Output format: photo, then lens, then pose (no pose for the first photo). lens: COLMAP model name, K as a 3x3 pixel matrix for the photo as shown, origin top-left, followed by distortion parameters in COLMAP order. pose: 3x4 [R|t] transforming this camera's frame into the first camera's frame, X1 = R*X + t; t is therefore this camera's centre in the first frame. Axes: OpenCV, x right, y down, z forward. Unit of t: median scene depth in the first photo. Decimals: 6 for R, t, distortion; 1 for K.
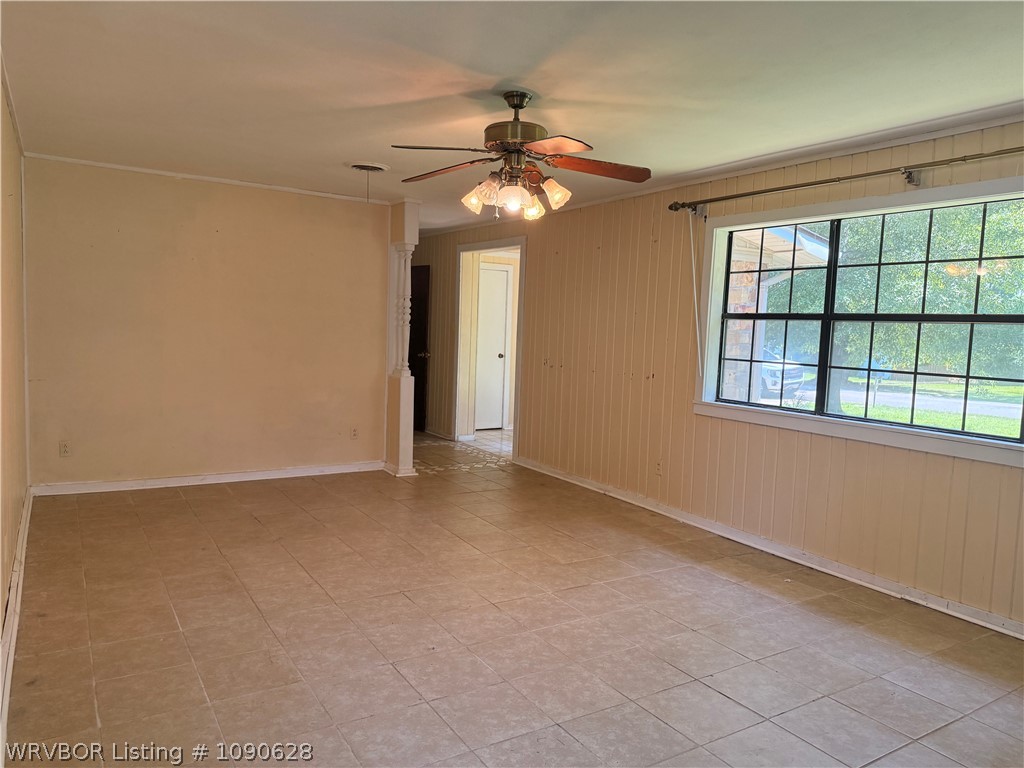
lens RADIAL K [[717.2, 0, 507.2], [0, 717.2, 387.5], [0, 0, 1]] dist [0.058758, -0.078913]
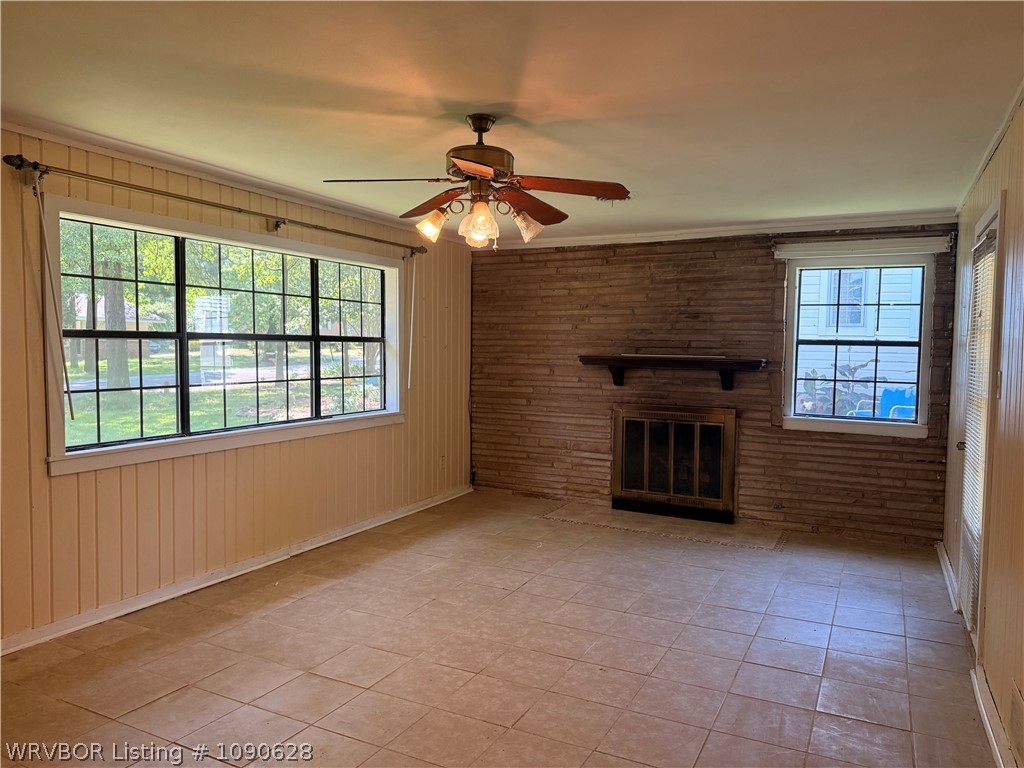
lens RADIAL K [[730.6, 0, 515.0], [0, 730.6, 362.6], [0, 0, 1]] dist [0.007733, -0.069133]
pose [[-0.522251, -0.058175, 0.850805, -0.744289], [0.054525, 0.993351, 0.101391, -0.158756], [-0.851047, 0.099342, -0.515607, 1.312785]]
